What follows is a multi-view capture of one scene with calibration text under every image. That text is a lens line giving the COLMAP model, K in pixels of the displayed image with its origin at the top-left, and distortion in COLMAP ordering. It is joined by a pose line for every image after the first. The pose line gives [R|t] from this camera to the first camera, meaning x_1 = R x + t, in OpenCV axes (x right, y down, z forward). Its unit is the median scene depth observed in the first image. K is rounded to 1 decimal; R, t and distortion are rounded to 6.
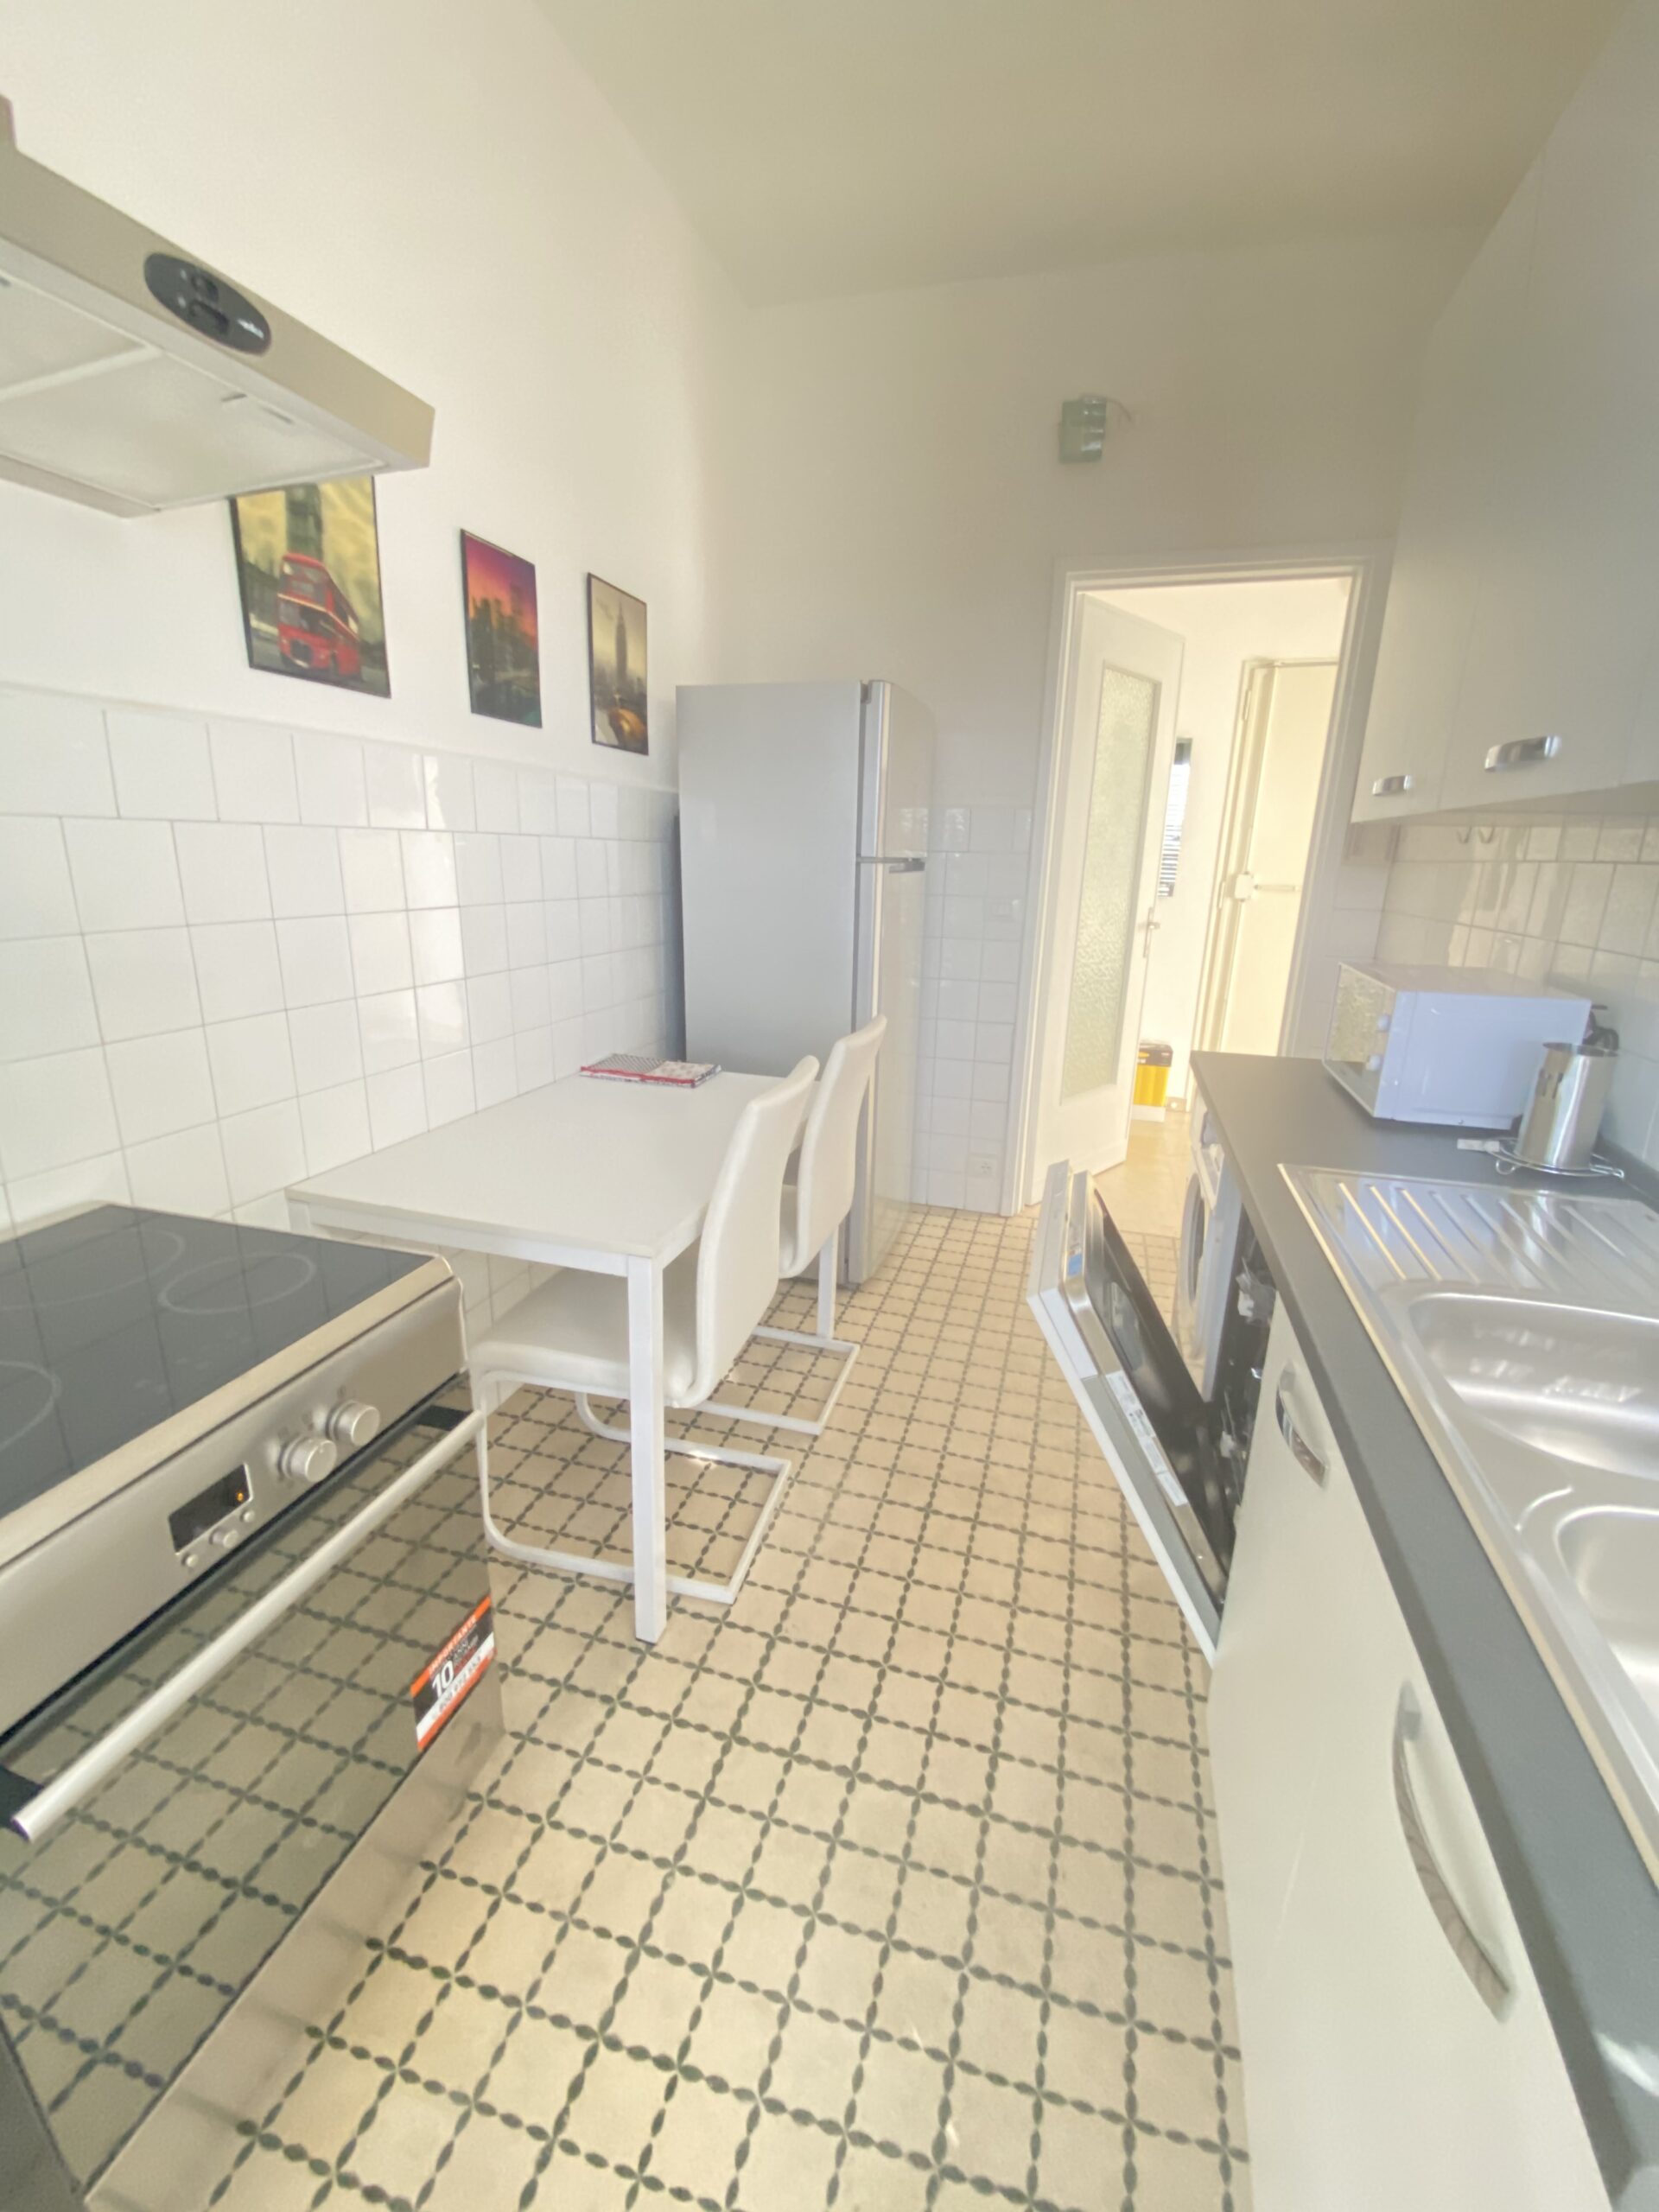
lens RADIAL K [[898.5, 0, 835.4], [0, 898.5, 1104.2], [0, 0, 1]] dist [0.047355, -0.027462]
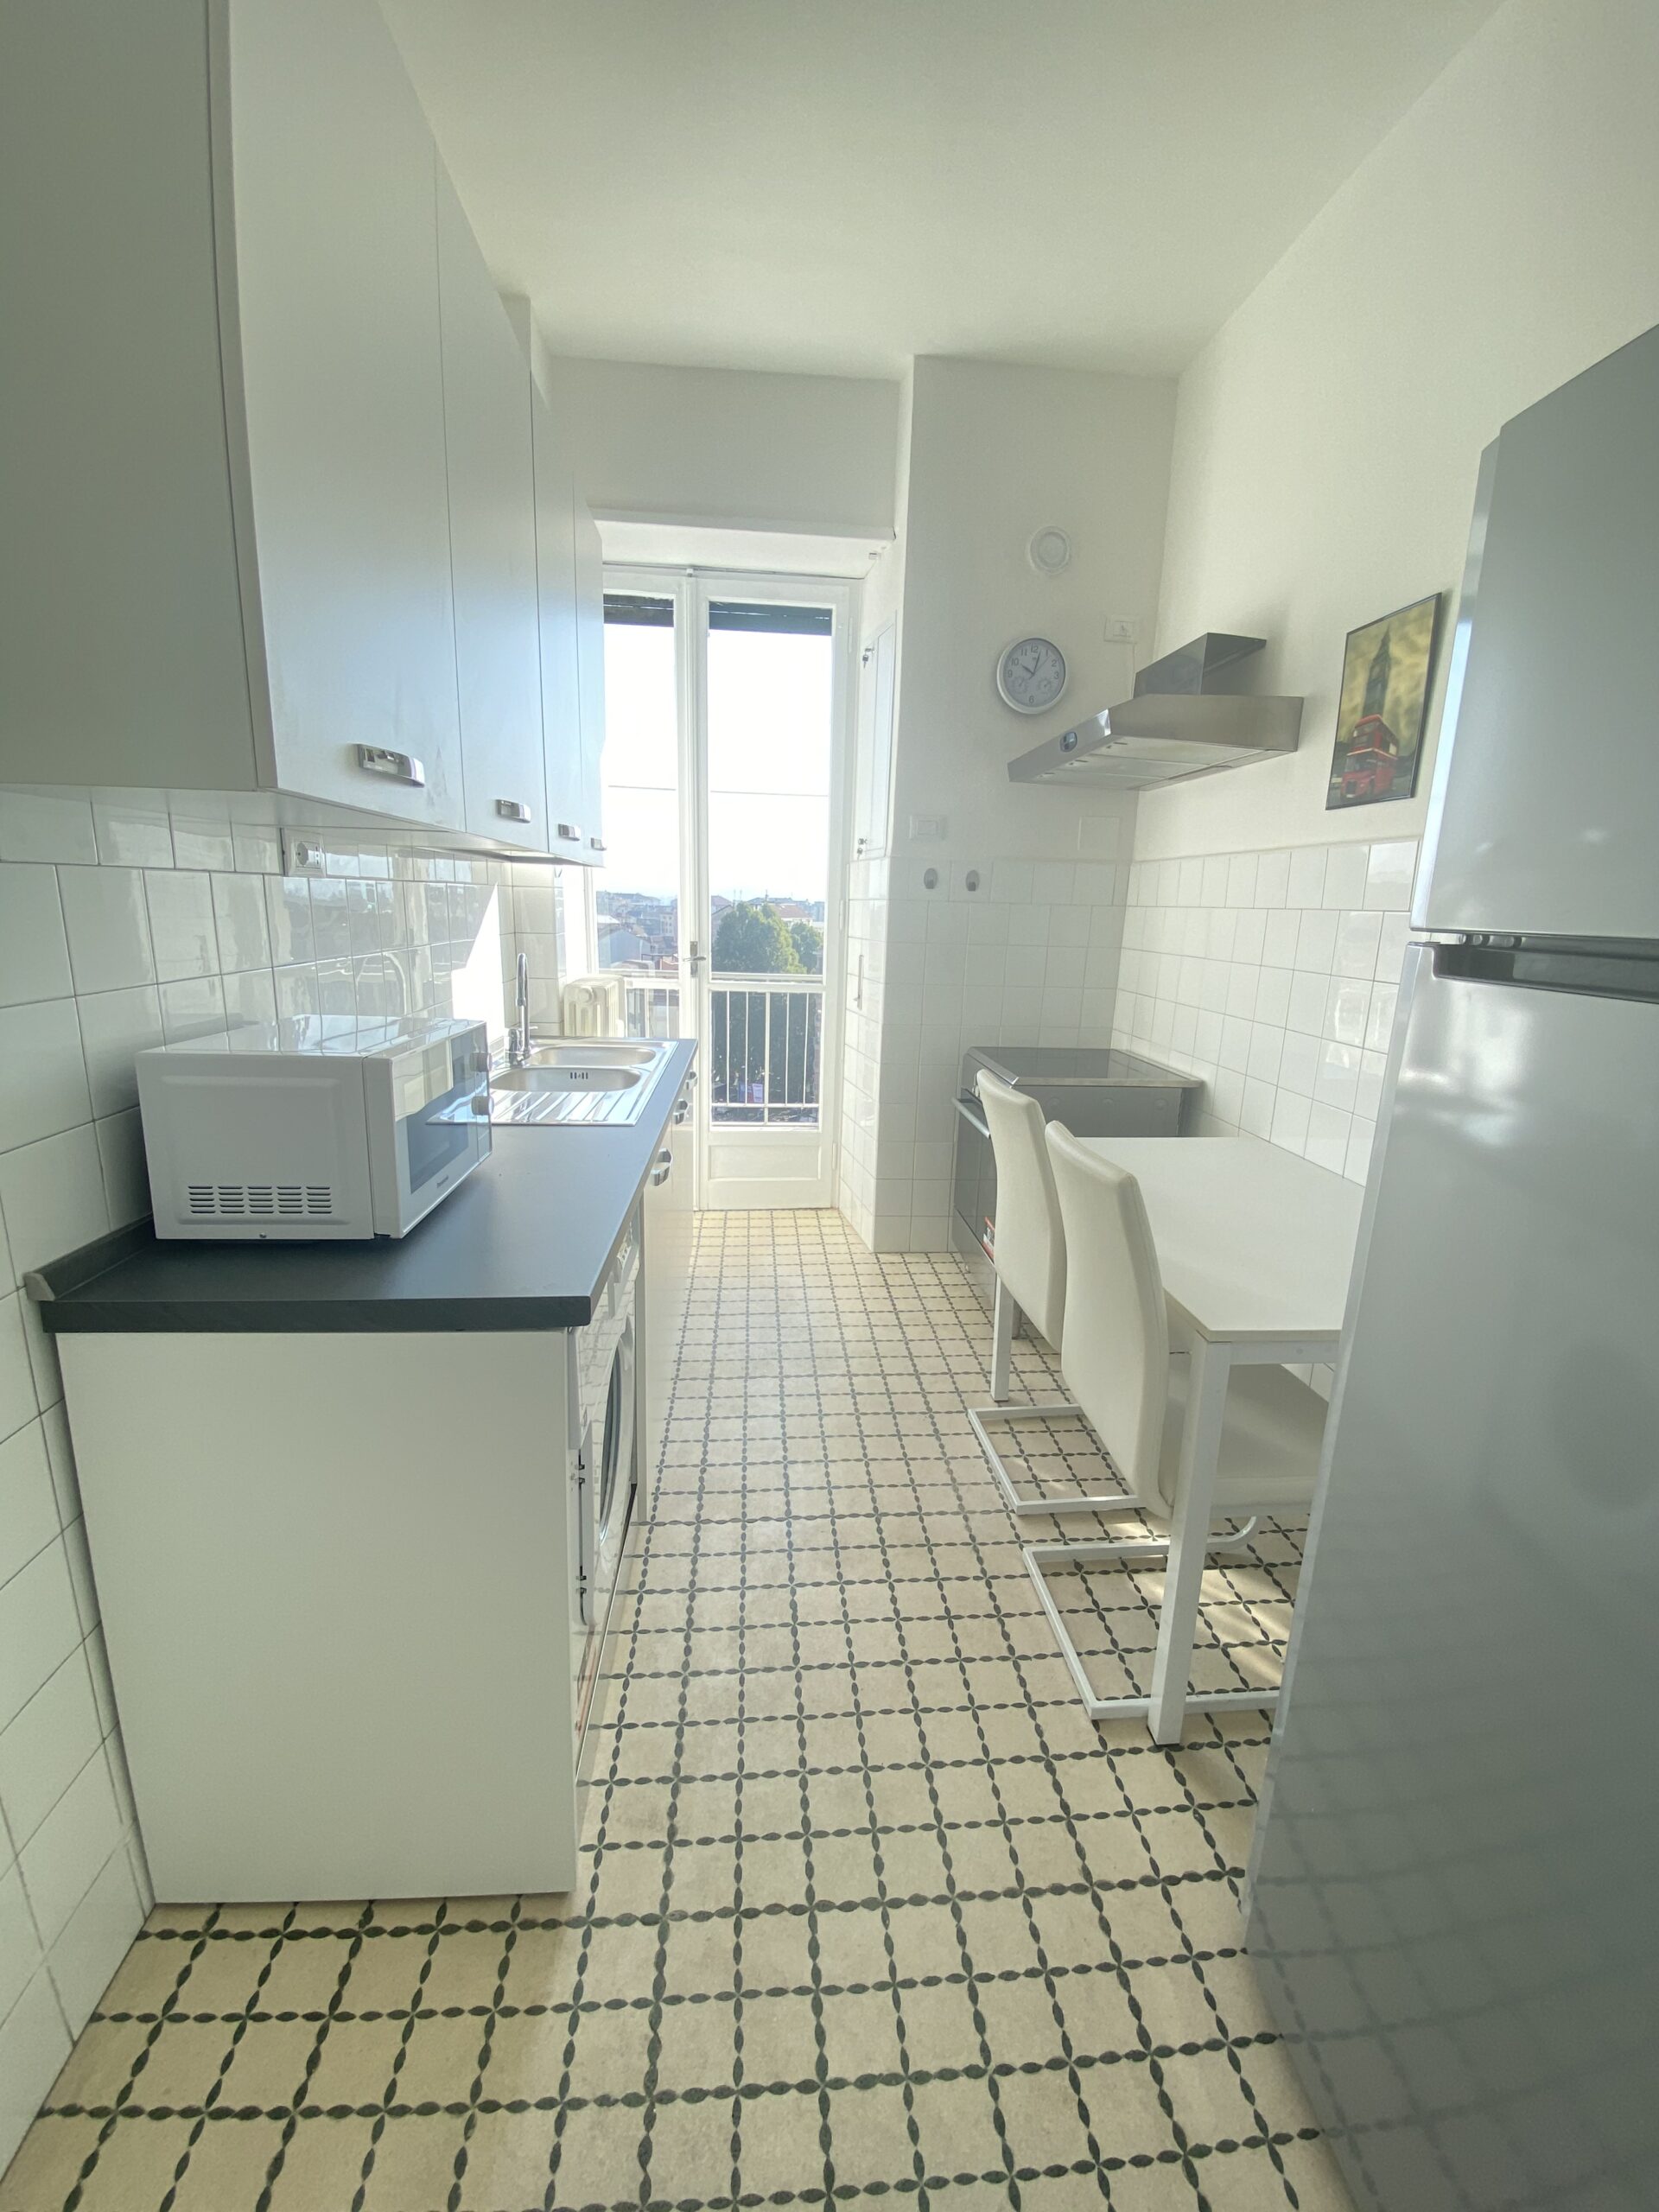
lens RADIAL K [[898.5, 0, 835.4], [0, 898.5, 1104.2], [0, 0, 1]] dist [0.047355, -0.027462]
pose [[-0.928612, 0.033613, -0.369528, 0.652015], [-0.148138, 0.879494, 0.452268, -0.560961], [0.340200, 0.474722, -0.811728, 2.011983]]
